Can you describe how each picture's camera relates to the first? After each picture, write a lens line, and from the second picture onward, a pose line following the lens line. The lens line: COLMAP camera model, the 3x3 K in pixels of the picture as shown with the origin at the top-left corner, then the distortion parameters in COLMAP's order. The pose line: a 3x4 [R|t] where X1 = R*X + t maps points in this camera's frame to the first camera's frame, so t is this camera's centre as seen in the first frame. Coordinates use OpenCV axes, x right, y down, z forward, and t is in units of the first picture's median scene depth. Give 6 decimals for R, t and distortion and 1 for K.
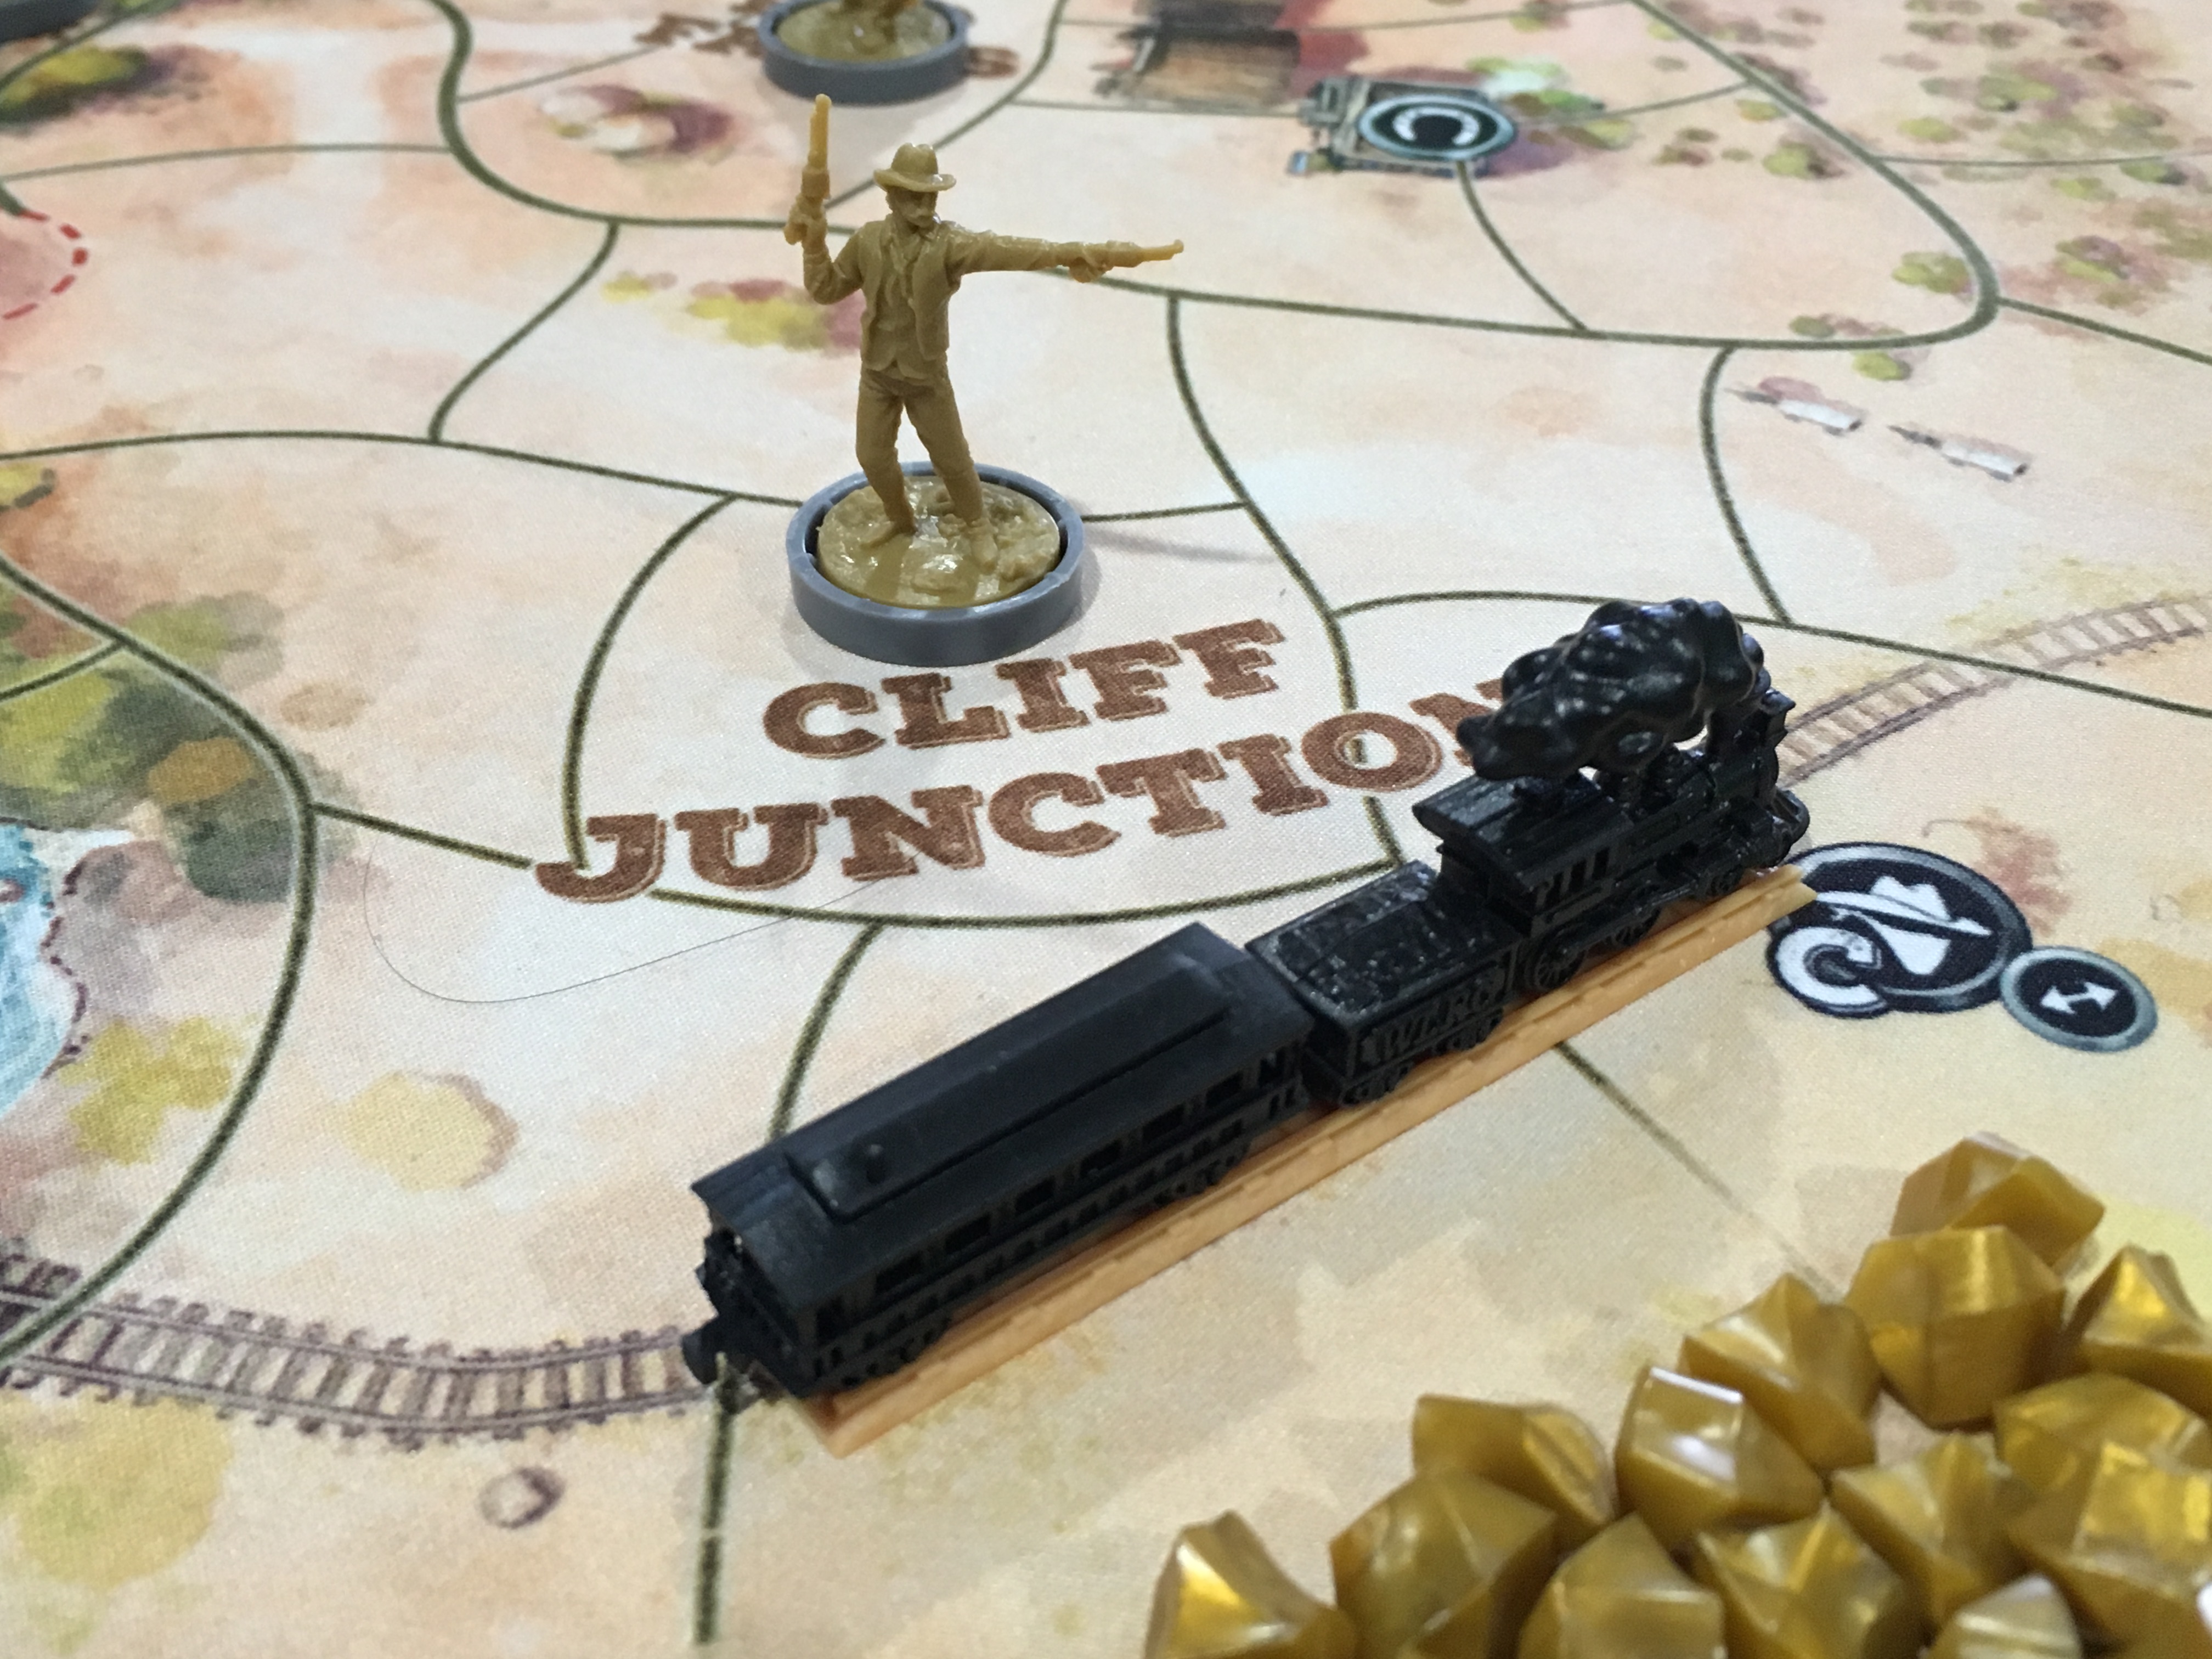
lens RADIAL K [[2482.8, 0, 1102.5], [0, 2482.8, 826.7], [0, 0, 1]] dist [0.049642, 0.000000]
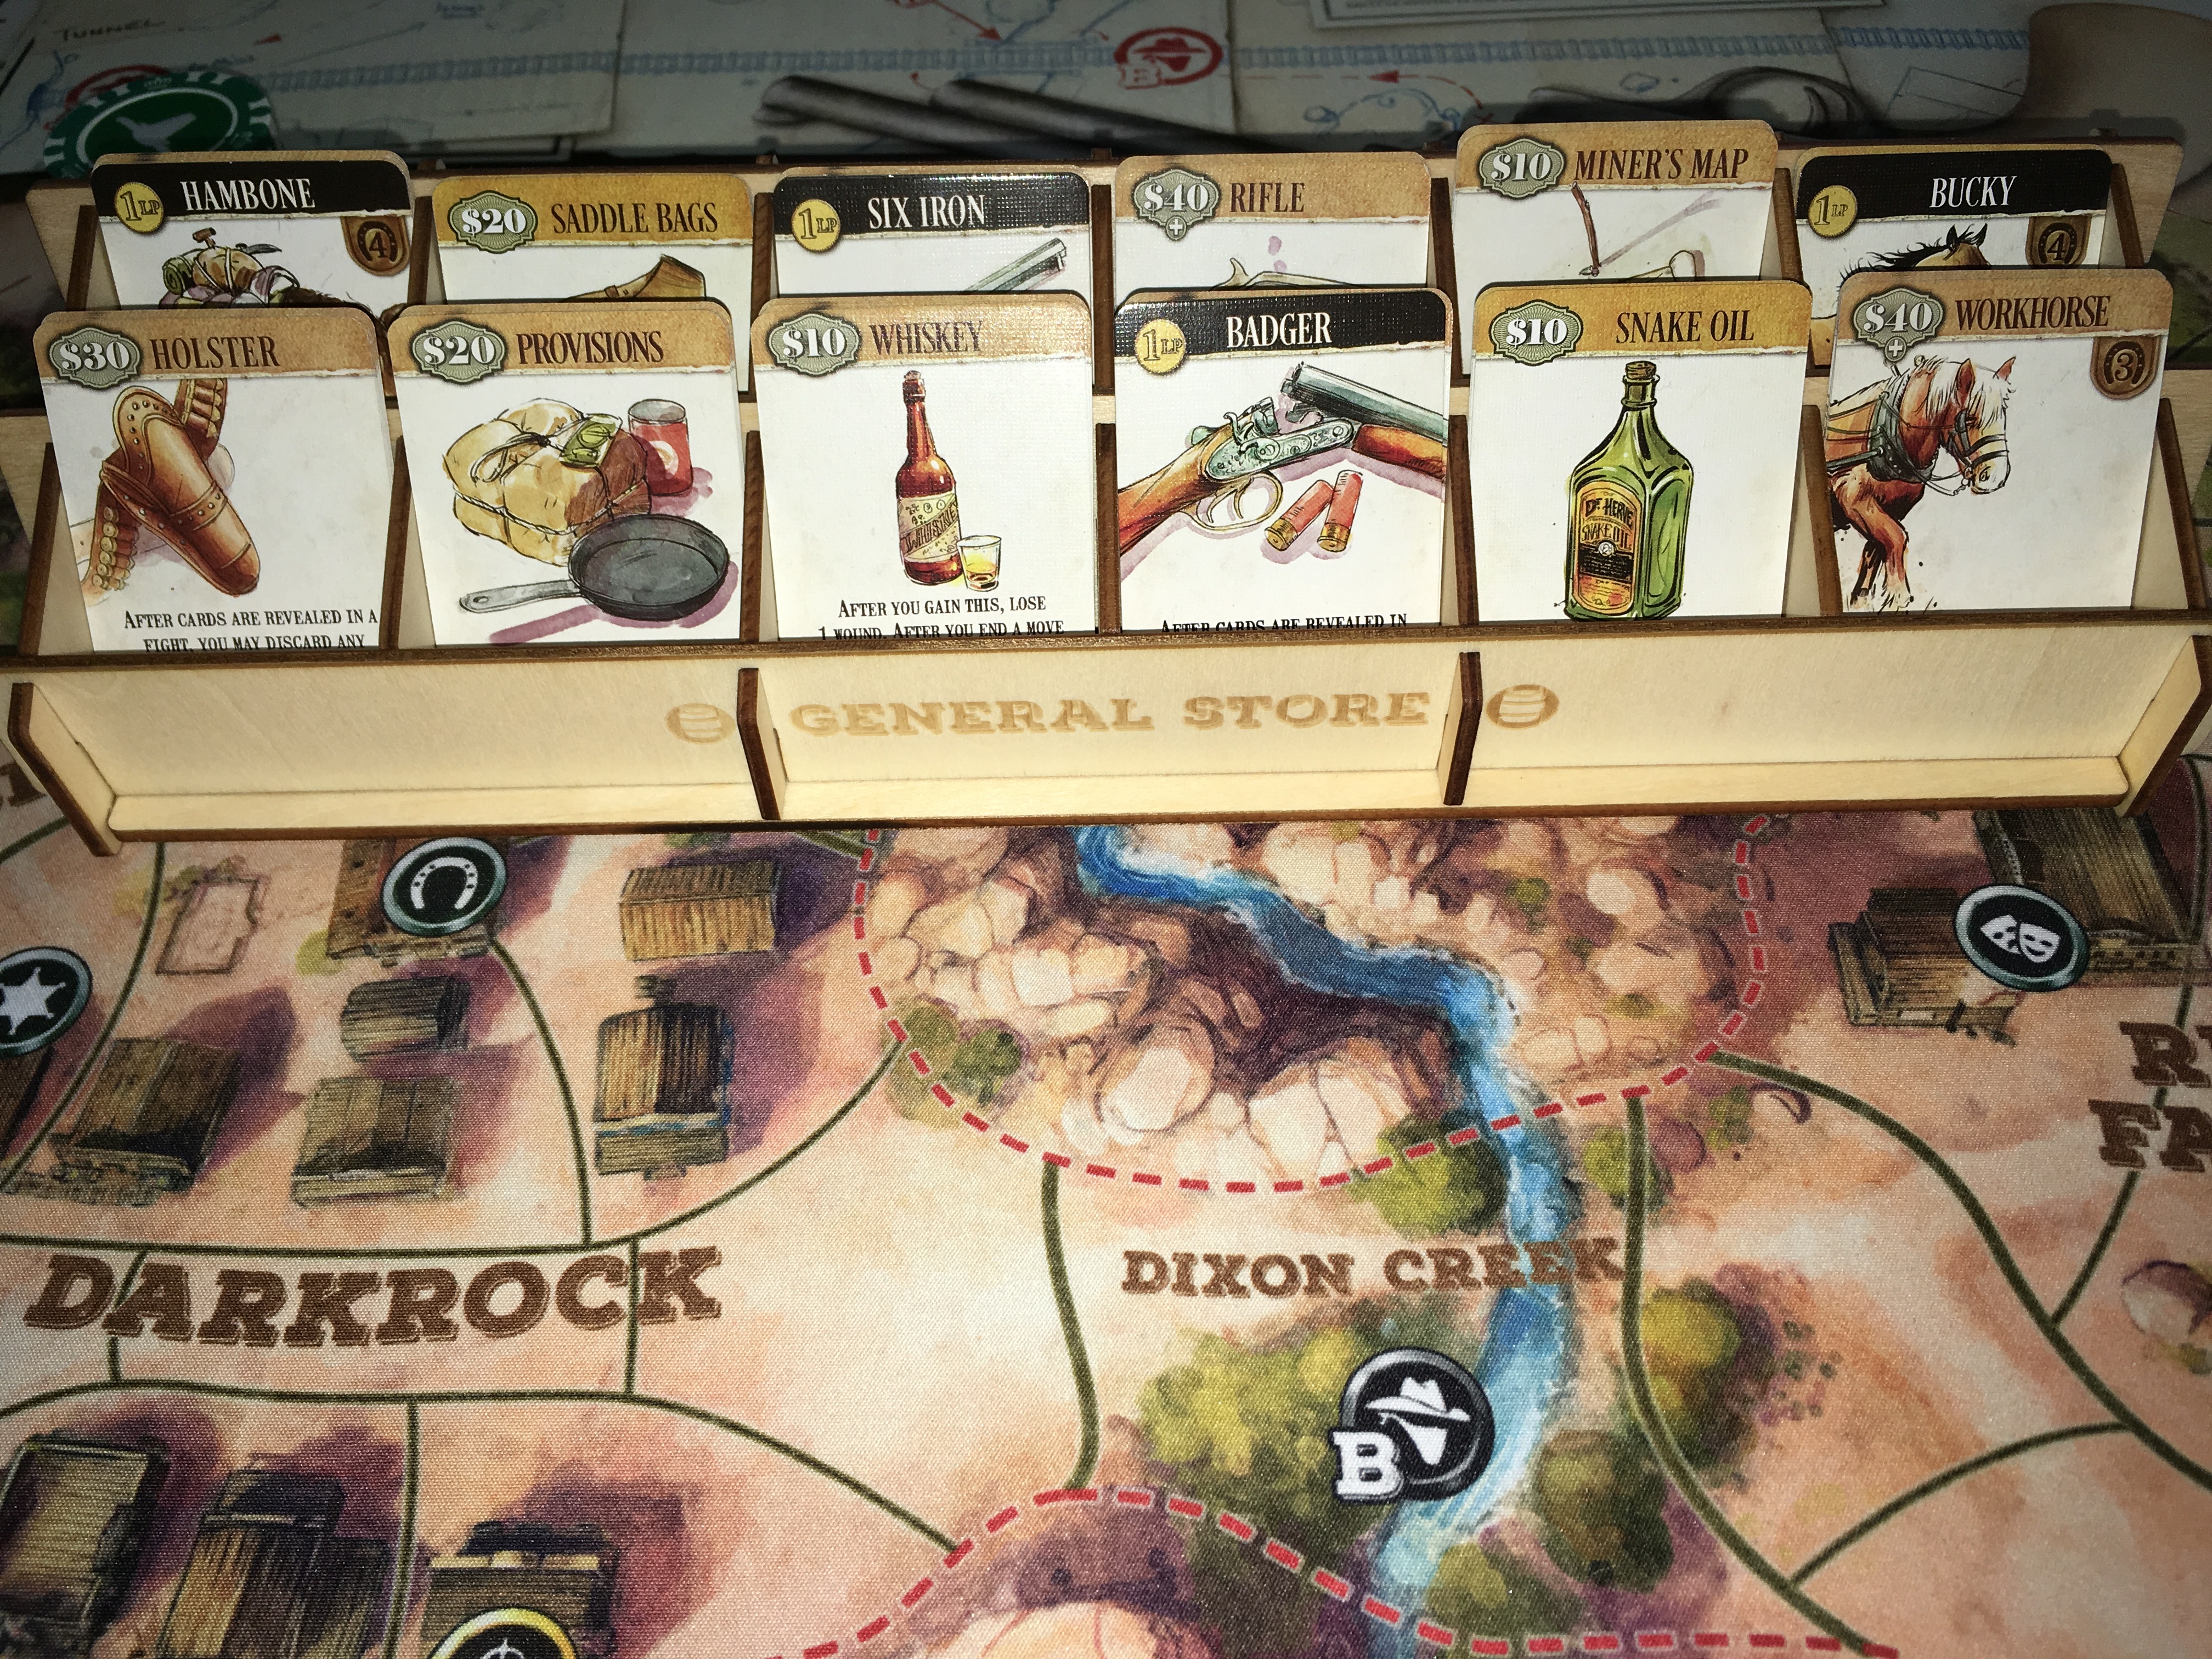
lens RADIAL K [[1891.9, 0, 1104.3], [0, 1891.9, 826.0], [0, 0, 1]] dist [0.052207, -0.084333]
pose [[0.980461, -0.168044, 0.102258, -0.731355], [0.139747, 0.960878, 0.239131, -0.774690], [-0.138442, -0.220168, 0.965588, 0.326792]]
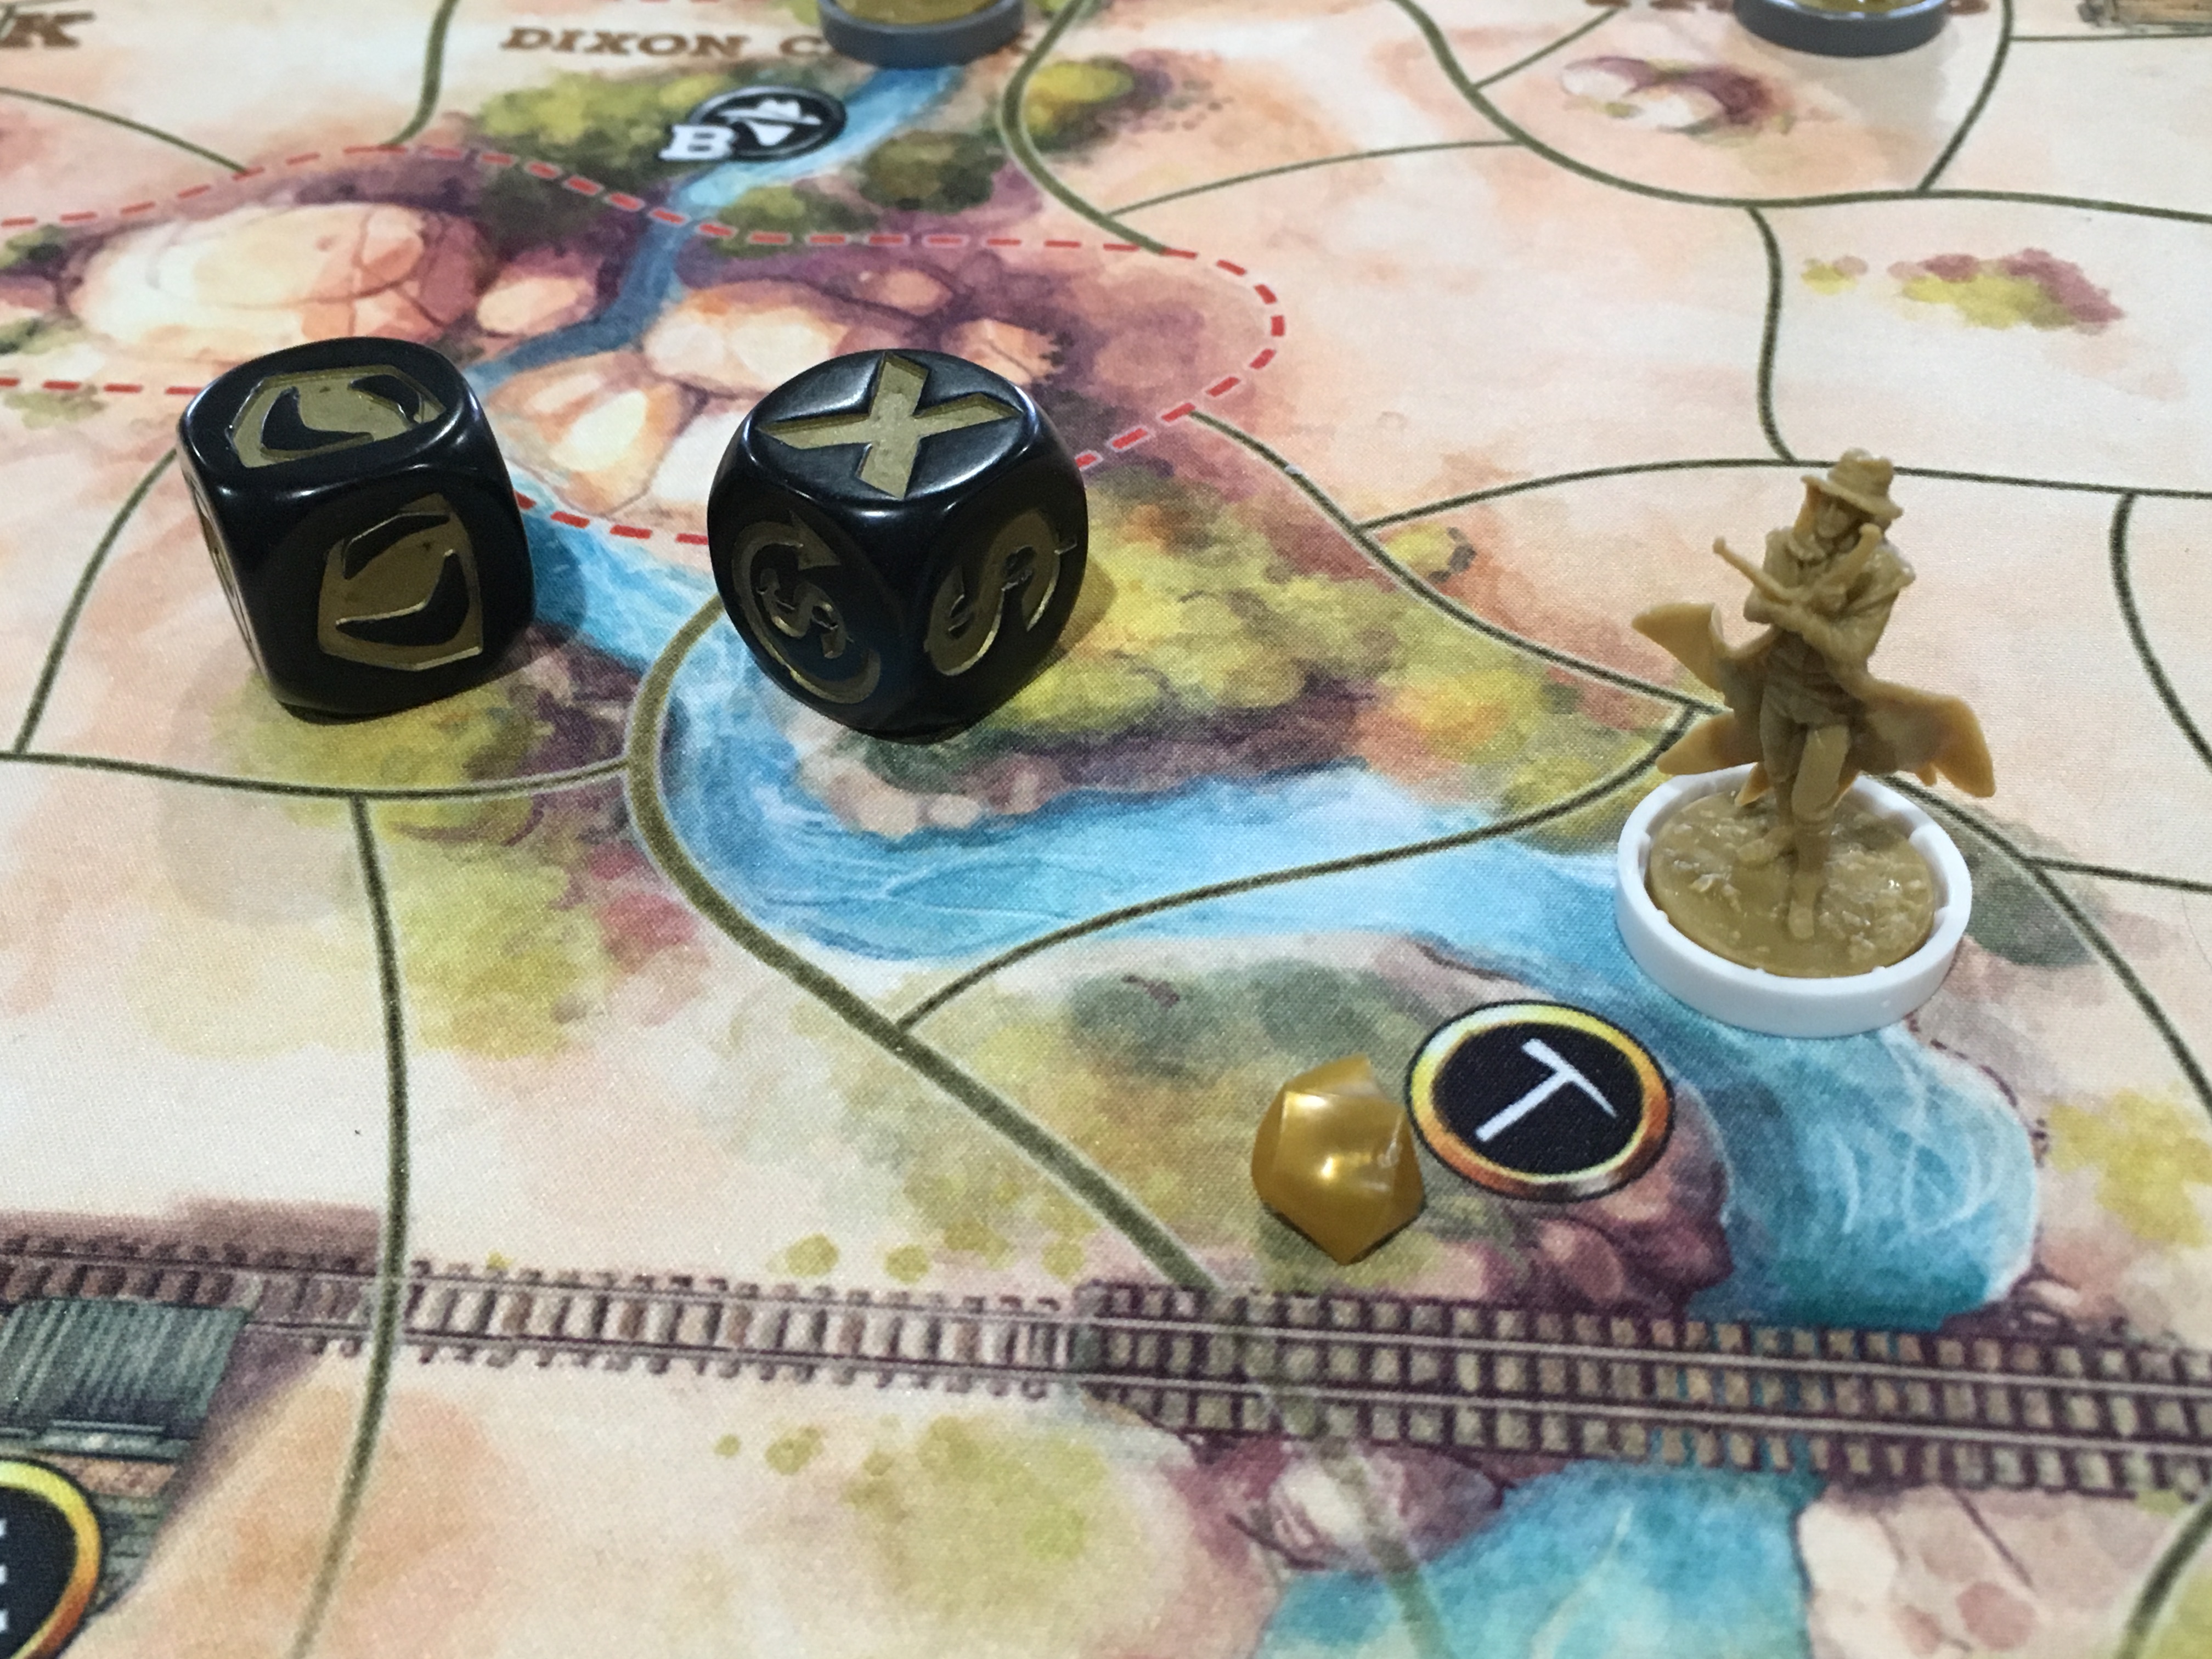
lens RADIAL K [[2482.8, 0, 1107.9], [0, 2482.8, 845.8], [0, 0, 1]] dist [0.049642, 0.000000]
pose [[0.994258, -0.092320, 0.054113, -0.501224], [0.088155, 0.993289, 0.074876, -0.083010], [-0.060662, -0.069675, 0.995724, 0.009943]]
